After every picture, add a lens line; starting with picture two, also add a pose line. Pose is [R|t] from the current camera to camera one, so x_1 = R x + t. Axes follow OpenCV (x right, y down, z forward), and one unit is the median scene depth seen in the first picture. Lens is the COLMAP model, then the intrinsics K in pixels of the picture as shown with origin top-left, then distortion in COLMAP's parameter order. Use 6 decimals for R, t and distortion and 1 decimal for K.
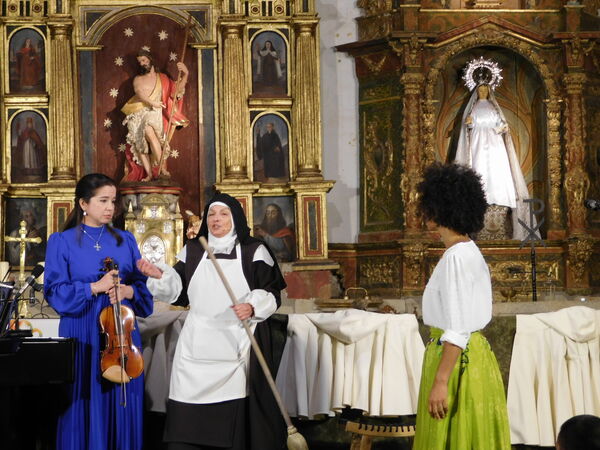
lens RADIAL K [[2101.1, 0, 299.6], [0, 2101.1, 225.7], [0, 0, 1]] dist [0.150574, -1.572595]
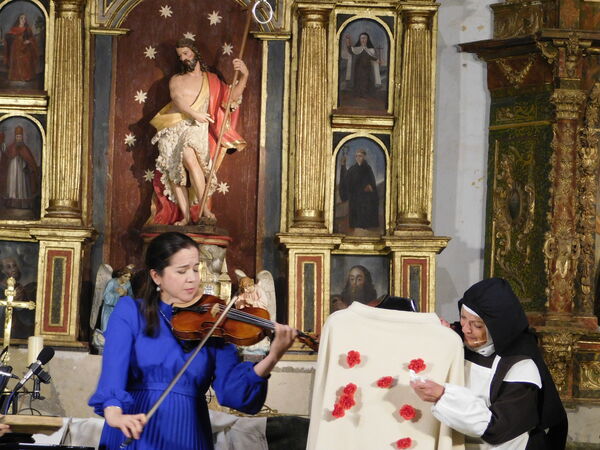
lens RADIAL K [[3330.9, 0, 298.9], [0, 3330.9, 225.2], [0, 0, 1]] dist [1.715050, -104.725680]
pose [[0.998442, 0.048340, -0.027863, -0.002497], [-0.048743, 0.998714, -0.013974, -0.007453], [0.027151, 0.015310, 0.999514, -0.113840]]
